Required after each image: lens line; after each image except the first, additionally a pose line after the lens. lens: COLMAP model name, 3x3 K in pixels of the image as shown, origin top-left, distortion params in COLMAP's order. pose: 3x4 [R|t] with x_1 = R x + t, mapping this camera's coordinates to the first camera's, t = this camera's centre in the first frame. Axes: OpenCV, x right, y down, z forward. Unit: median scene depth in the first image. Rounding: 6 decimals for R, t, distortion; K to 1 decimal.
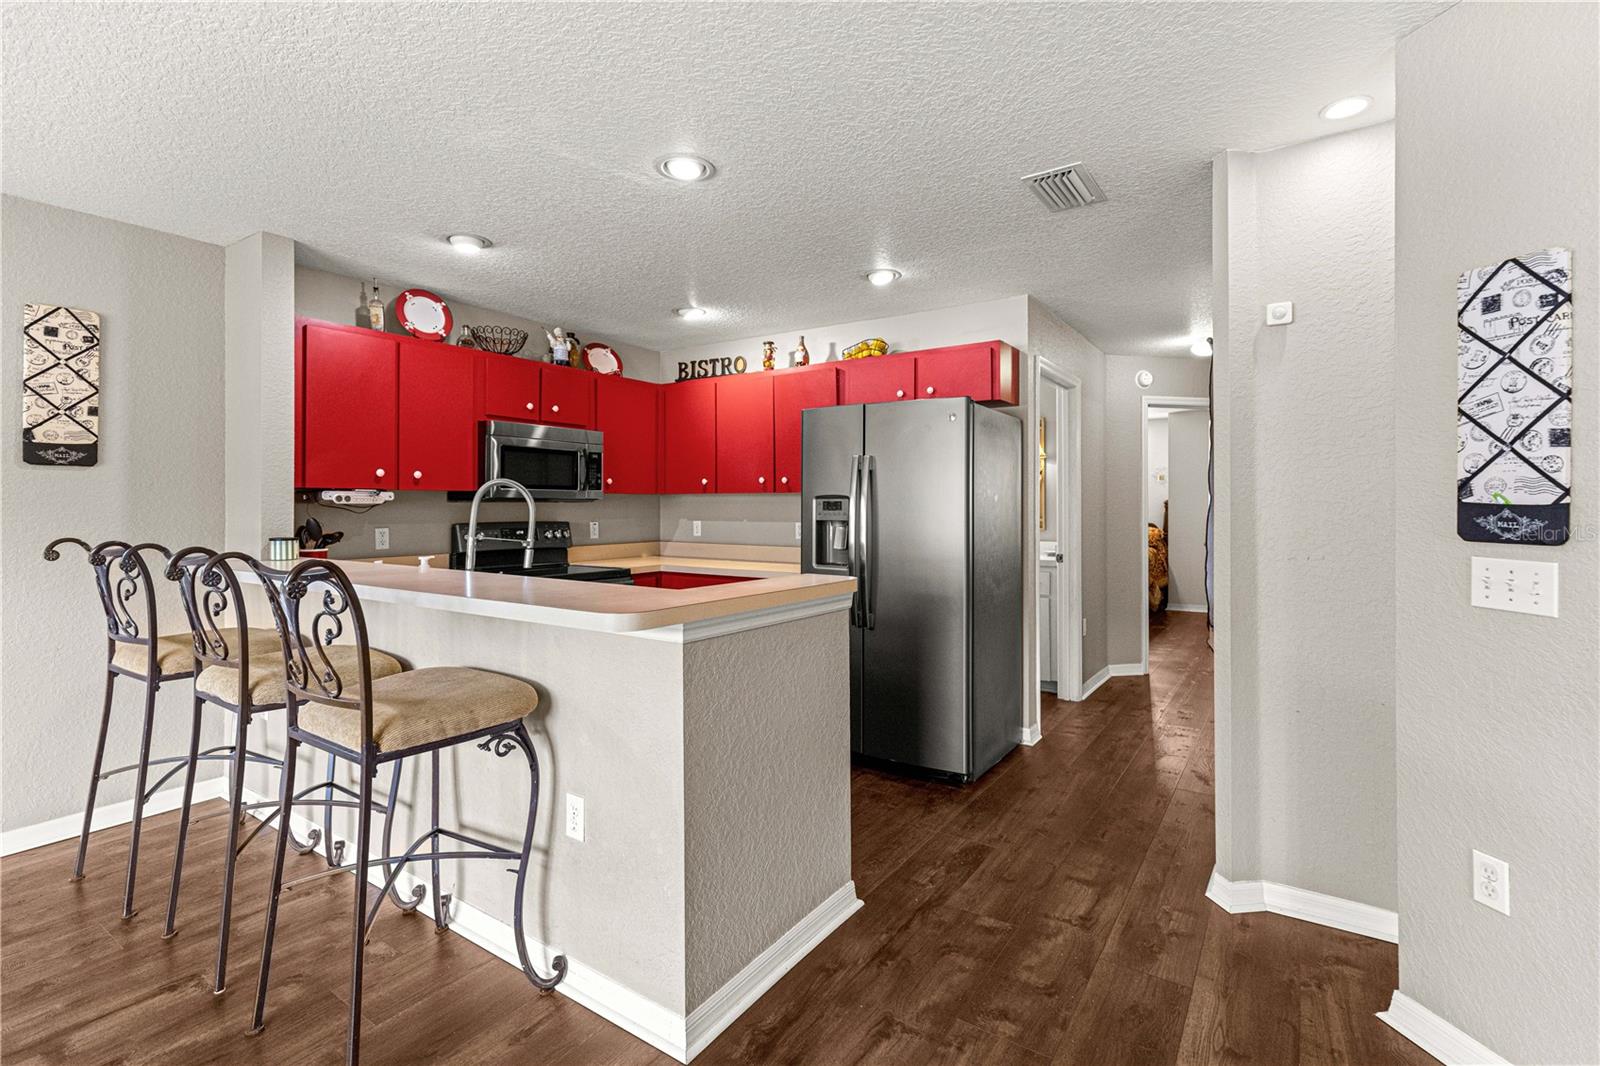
lens RADIAL K [[725.7, 0, 811.7], [0, 725.7, 532.6], [0, 0, 1]] dist [0.001101, -0.000068]
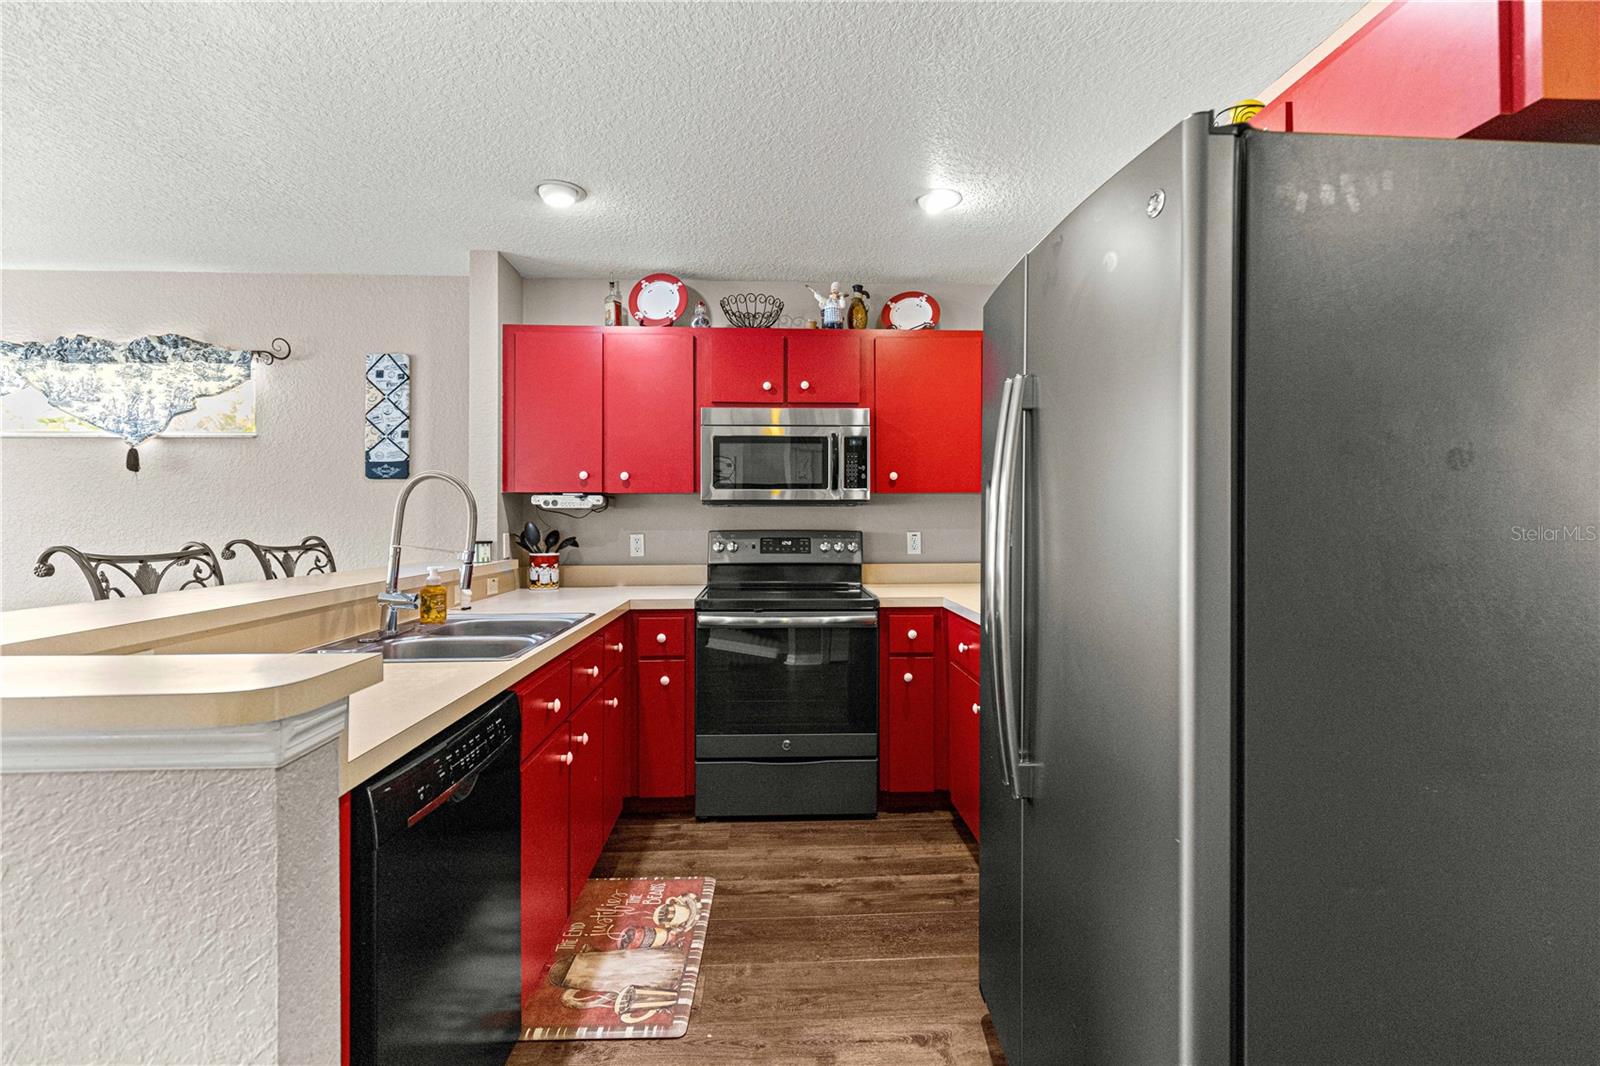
lens RADIAL K [[725.7, 0, 811.7], [0, 725.7, 532.6], [0, 0, 1]] dist [0.001101, -0.000068]
pose [[0.600737, 0.015537, -0.799296, 0.352413], [-0.028498, 0.999592, -0.001988, -0.014715], [0.798939, 0.023973, 0.600935, 0.694038]]
